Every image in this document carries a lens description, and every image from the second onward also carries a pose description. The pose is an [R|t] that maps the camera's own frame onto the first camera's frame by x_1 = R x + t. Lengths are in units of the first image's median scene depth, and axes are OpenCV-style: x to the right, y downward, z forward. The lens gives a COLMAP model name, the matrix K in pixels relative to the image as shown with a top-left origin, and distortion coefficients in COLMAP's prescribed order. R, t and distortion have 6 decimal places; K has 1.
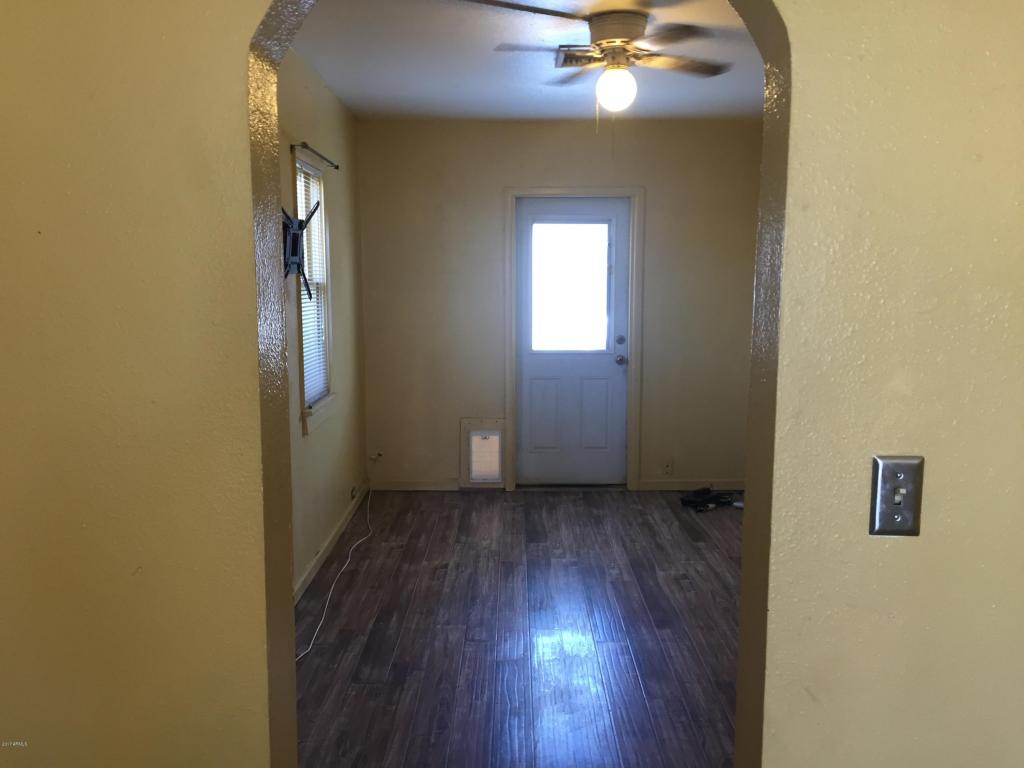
lens RADIAL K [[877.1, 0, 507.1], [0, 877.1, 387.4], [0, 0, 1]] dist [0.071636, -0.081786]
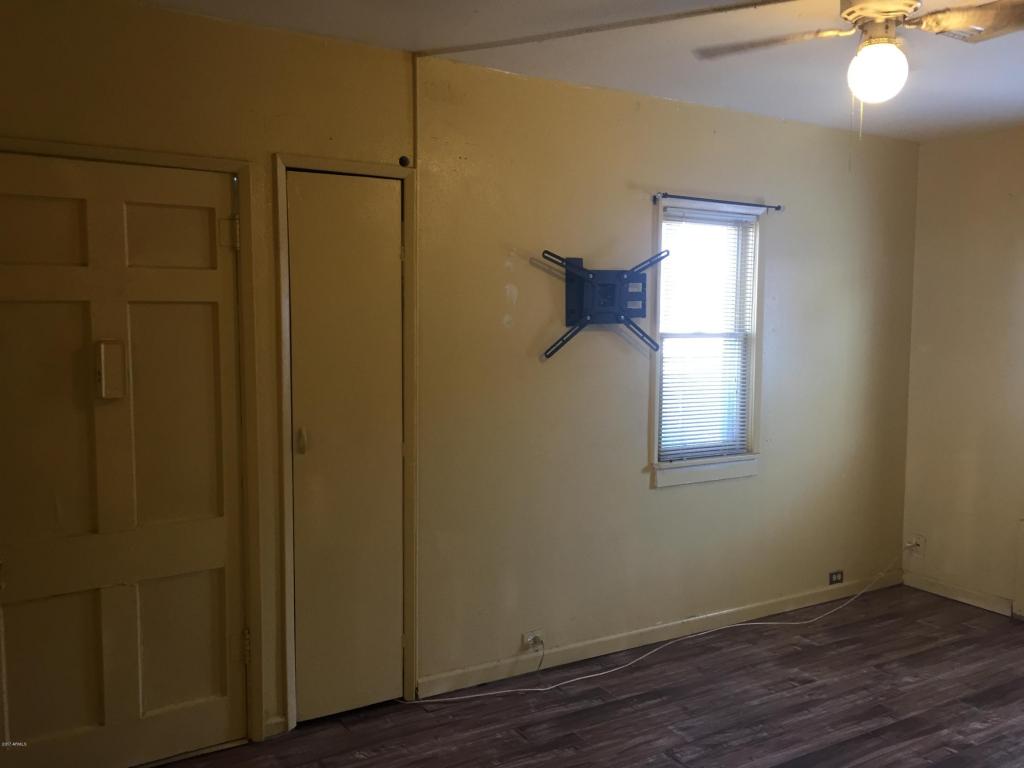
lens RADIAL K [[871.3, 0, 512.0], [0, 871.3, 384.0], [0, 0, 1]] dist [-0.011388, -0.011473]
pose [[0.516912, 0.077764, -0.852499, 0.452218], [-0.125356, 0.992006, 0.014480, -0.049114], [0.846811, 0.099381, 0.522528, 0.313380]]
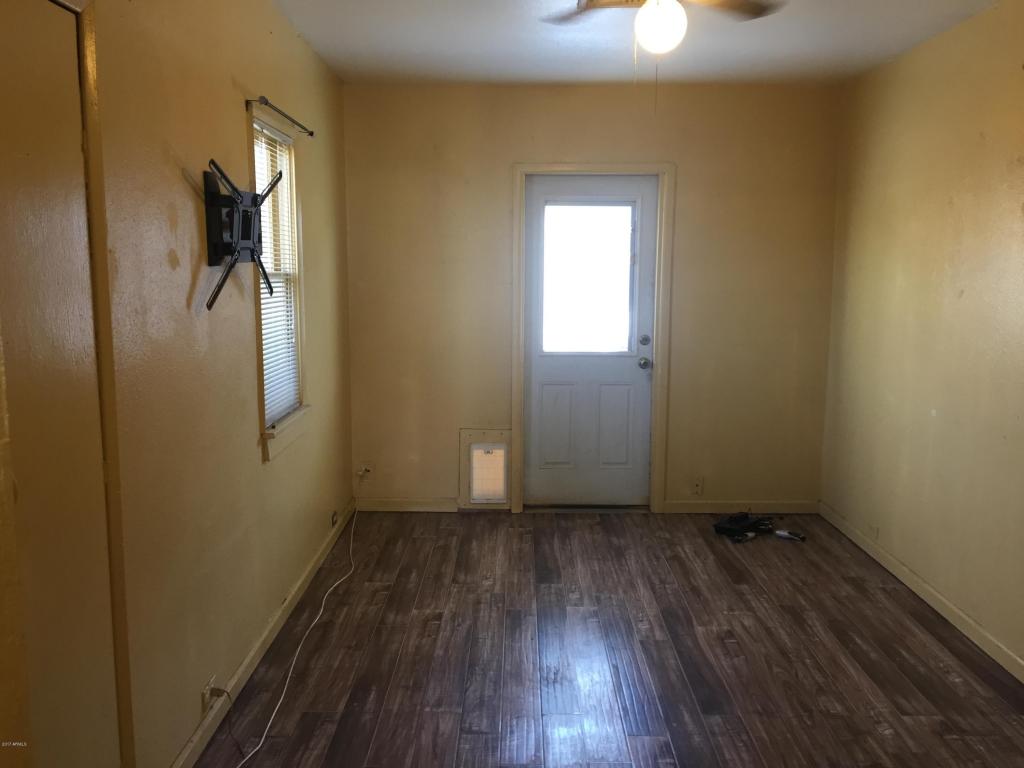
lens RADIAL K [[877.1, 0, 507.1], [0, 877.1, 387.4], [0, 0, 1]] dist [0.071636, -0.081786]
pose [[0.999965, 0.006733, -0.004948, -0.003246], [-0.006669, 0.999895, 0.012887, -0.023569], [0.005035, -0.012854, 0.999905, 0.171806]]
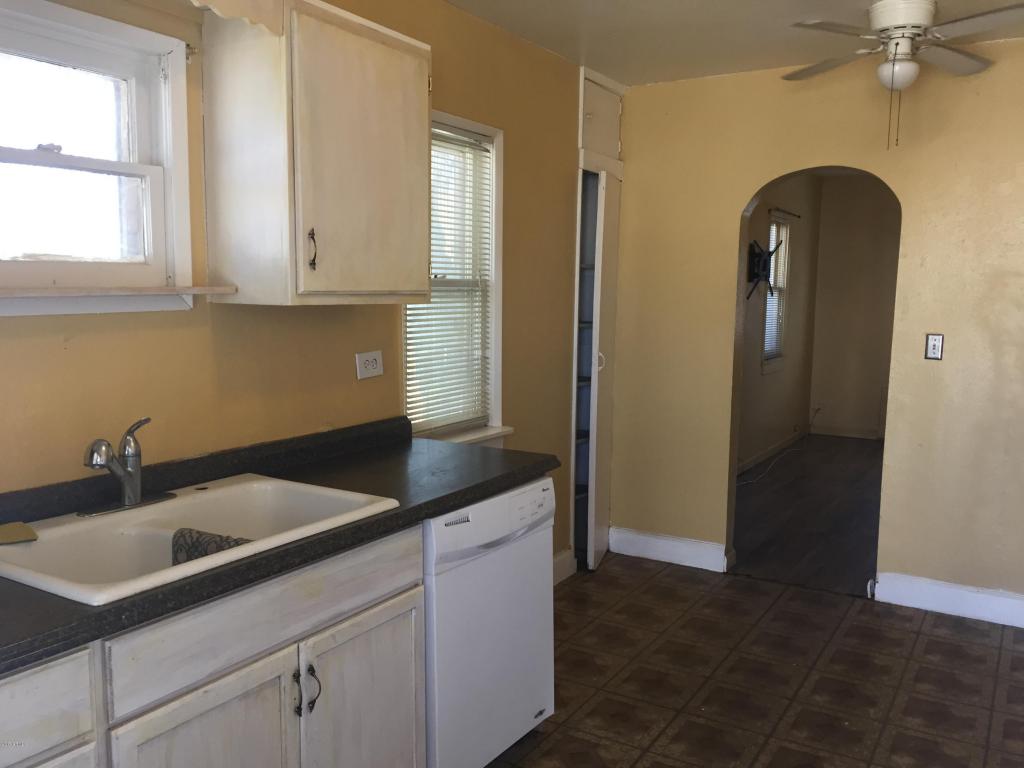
lens RADIAL K [[877.1, 0, 507.1], [0, 877.1, 387.4], [0, 0, 1]] dist [0.071636, -0.081786]
pose [[0.856966, 0.072972, -0.510180, 0.204941], [-0.082984, 0.996546, 0.003146, 0.104433], [0.508648, 0.039641, 0.860062, -0.675475]]
